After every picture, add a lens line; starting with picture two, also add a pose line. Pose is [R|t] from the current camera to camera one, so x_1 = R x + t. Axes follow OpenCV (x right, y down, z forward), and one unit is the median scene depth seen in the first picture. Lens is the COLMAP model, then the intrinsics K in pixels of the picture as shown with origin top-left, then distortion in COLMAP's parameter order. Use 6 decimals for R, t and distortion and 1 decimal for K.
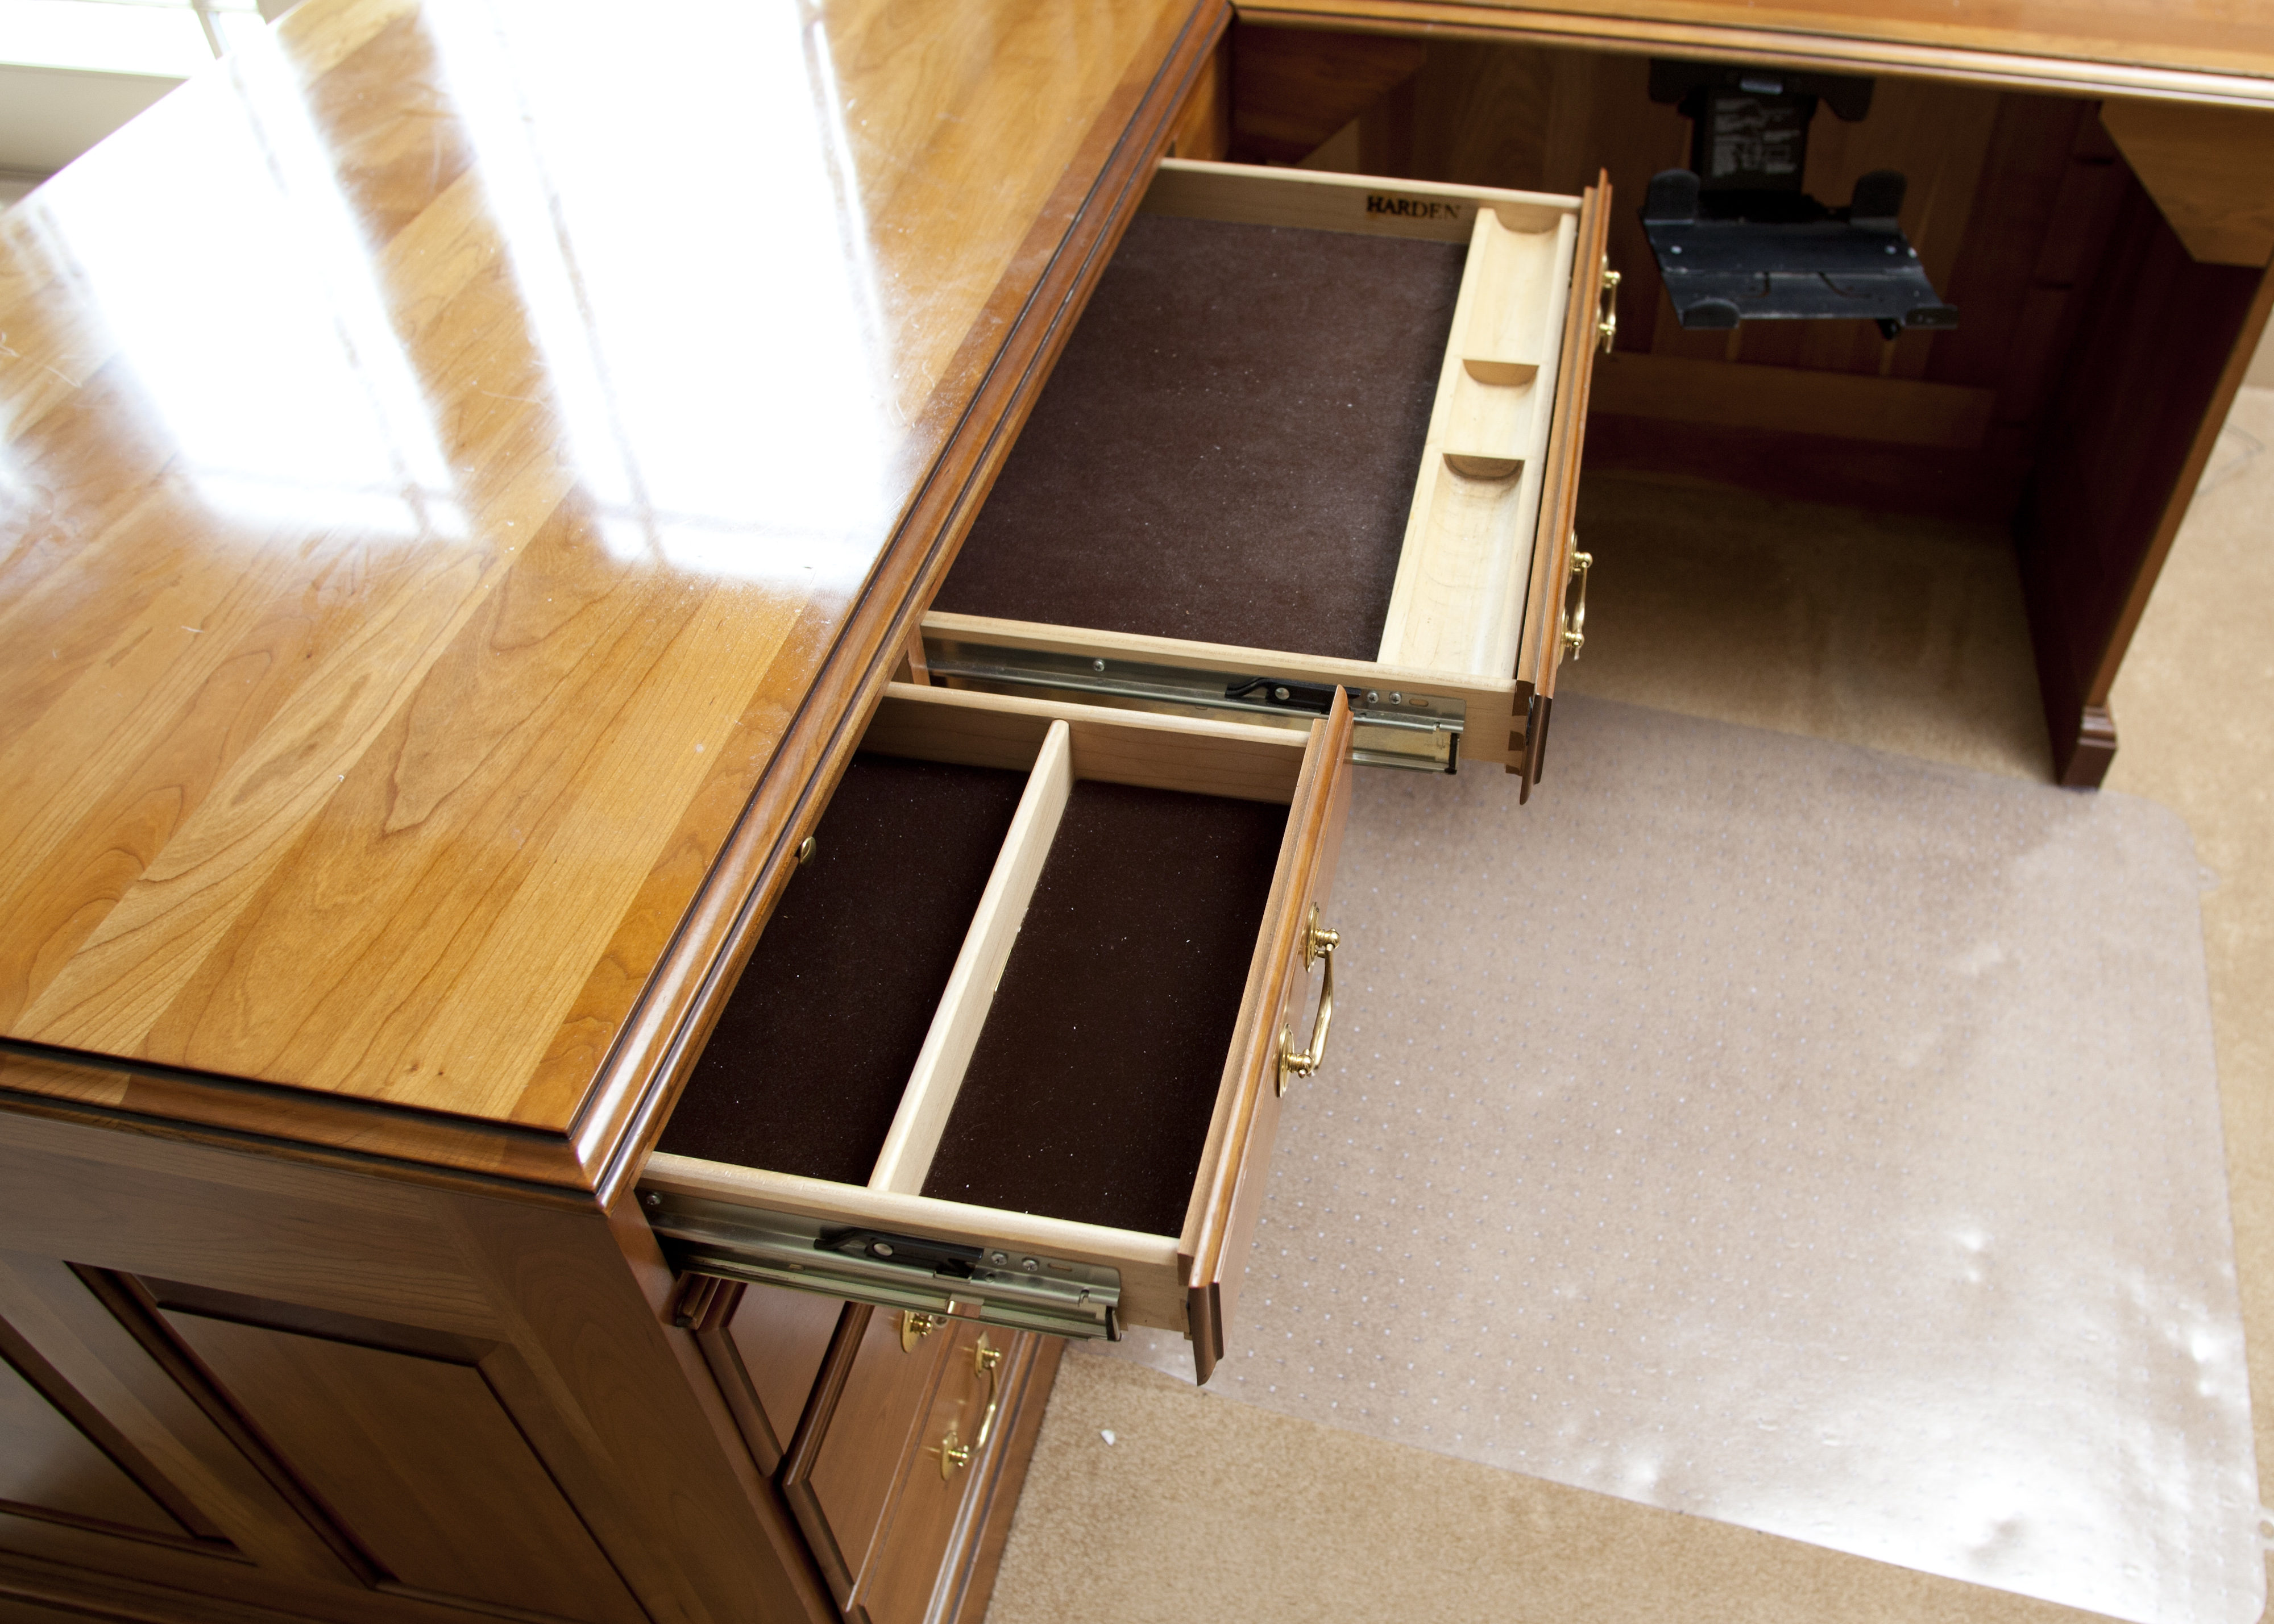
lens RADIAL K [[1824.0, 0, 1244.1], [0, 1824.0, 831.3], [0, 0, 1]] dist [-0.079045, 0.031611]
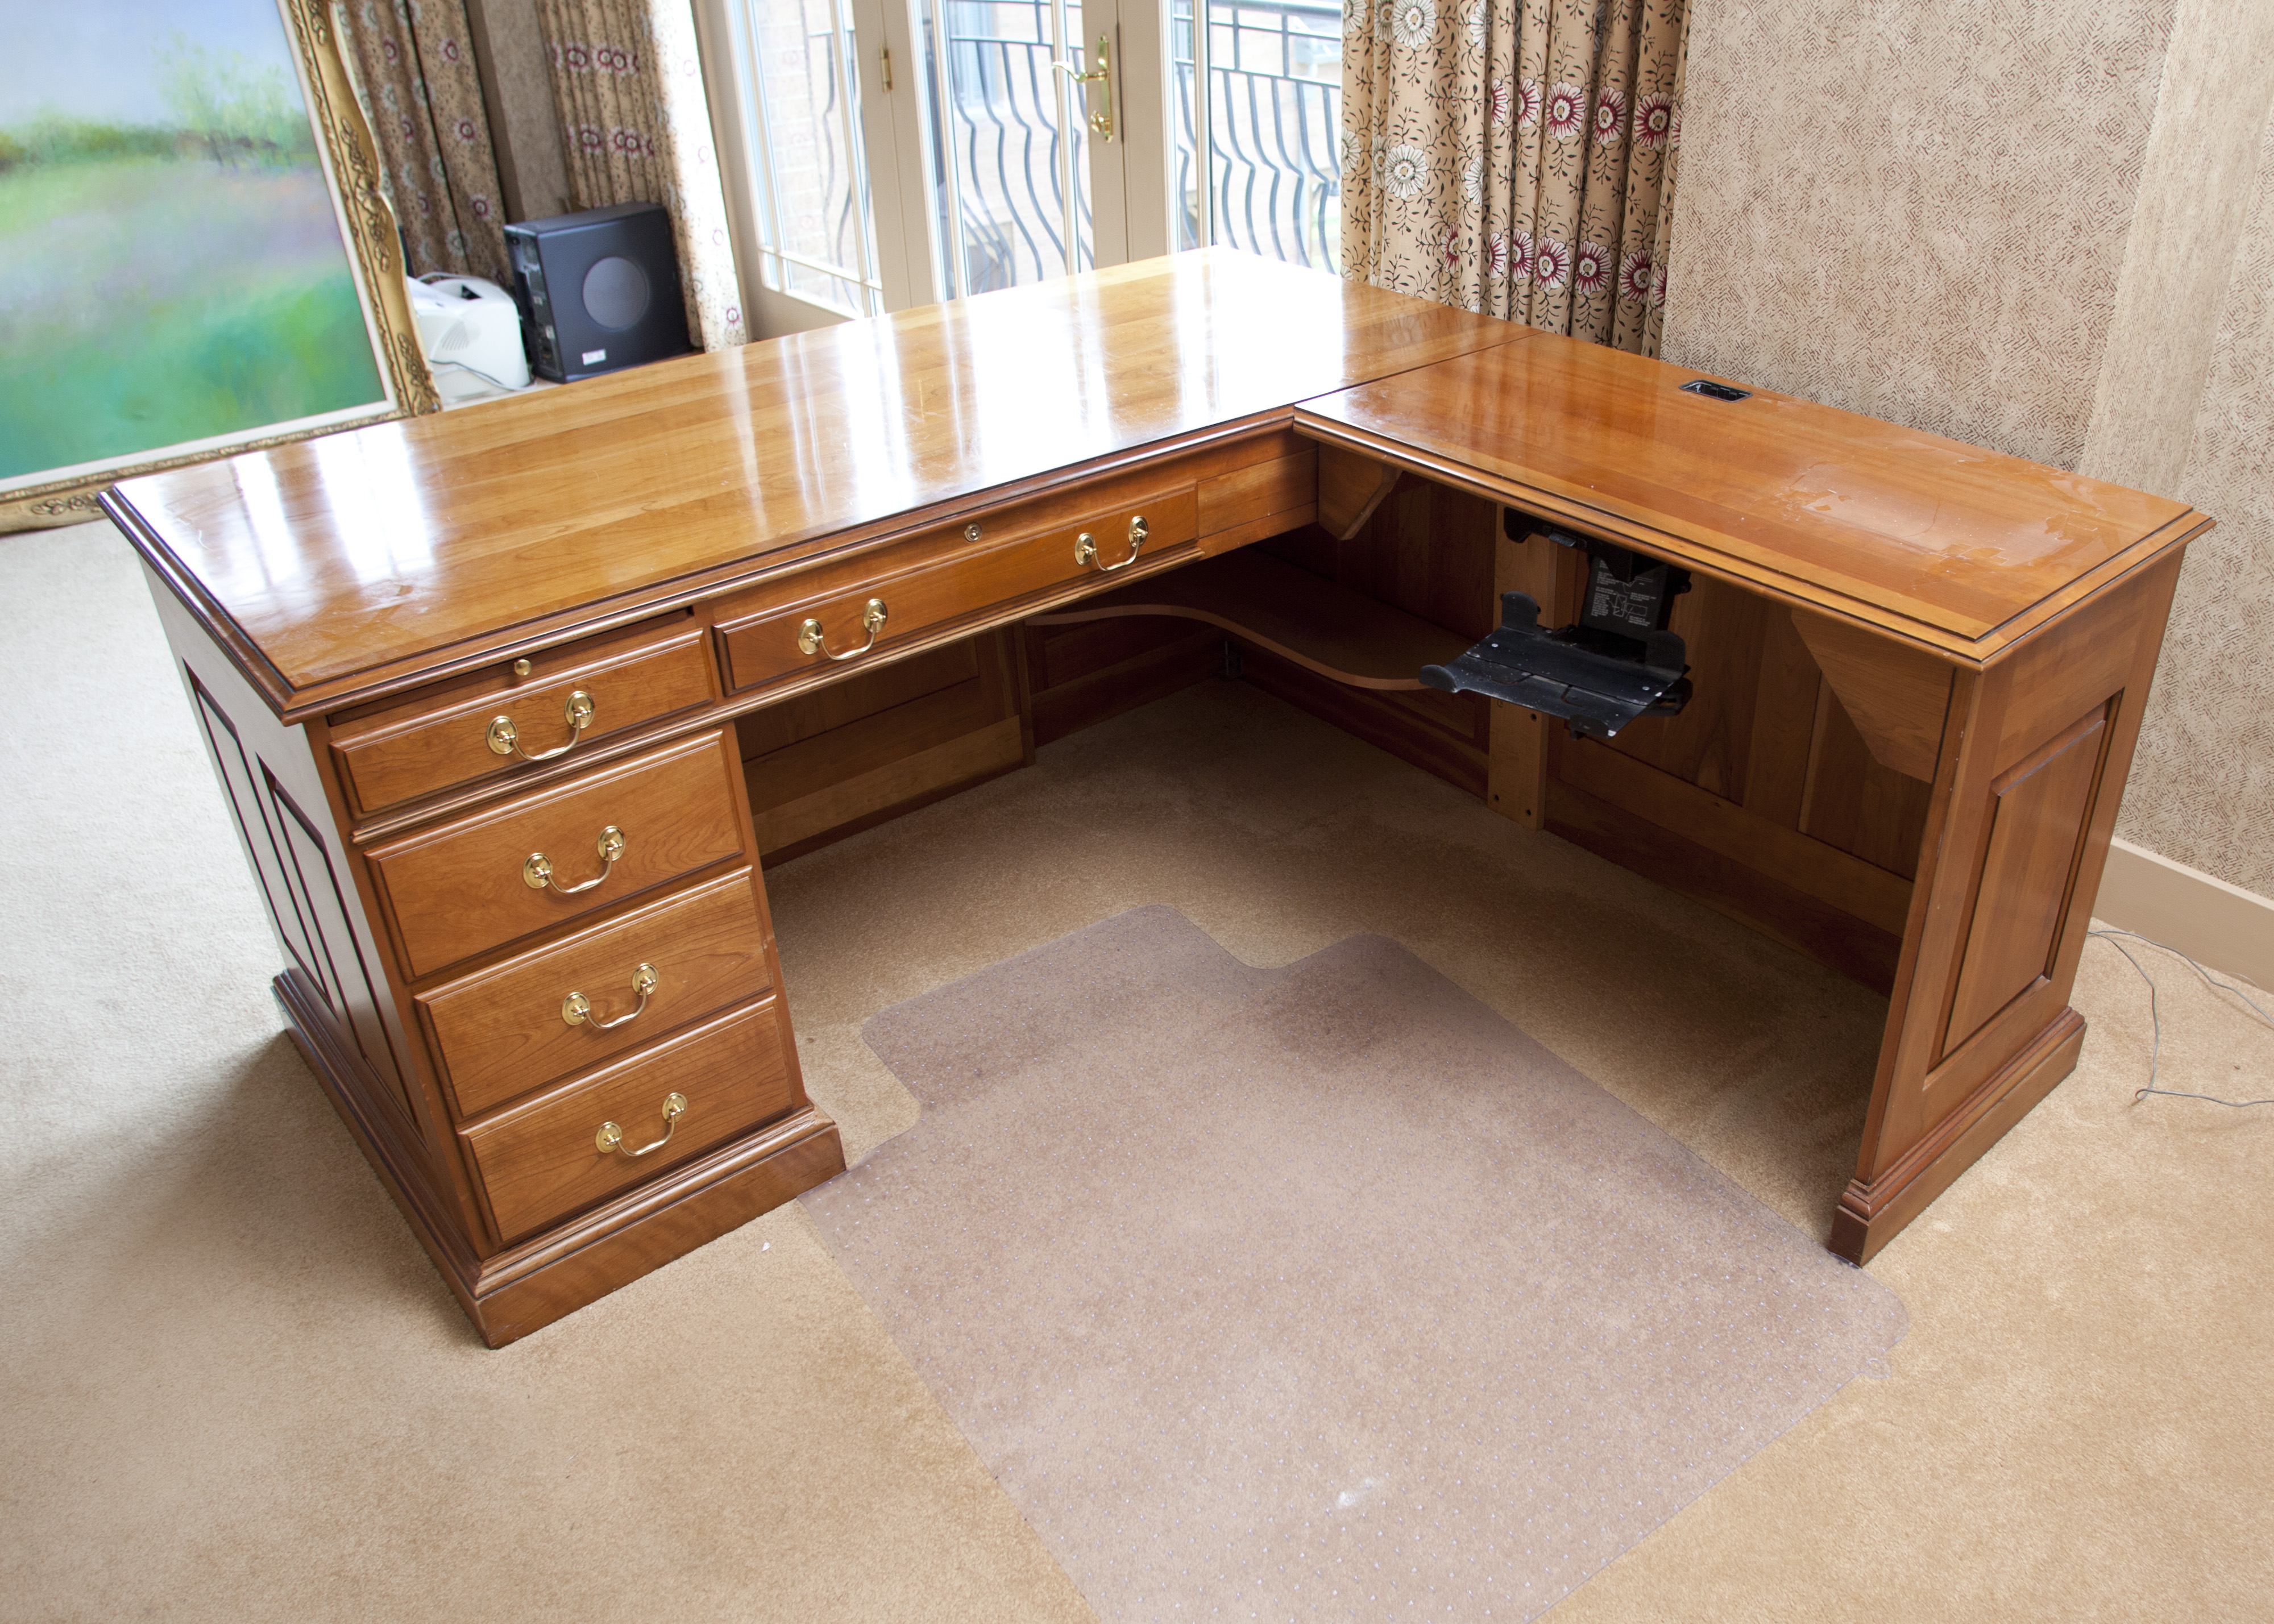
lens RADIAL K [[1722.2, 0, 1269.5], [0, 1722.2, 804.7], [0, 0, 1]] dist [-0.082278, 0.011934]
pose [[0.792707, 0.302684, -0.529149, 0.778800], [-0.431327, 0.891889, -0.135984, 0.023942], [0.430782, 0.336032, 0.837562, -0.086726]]
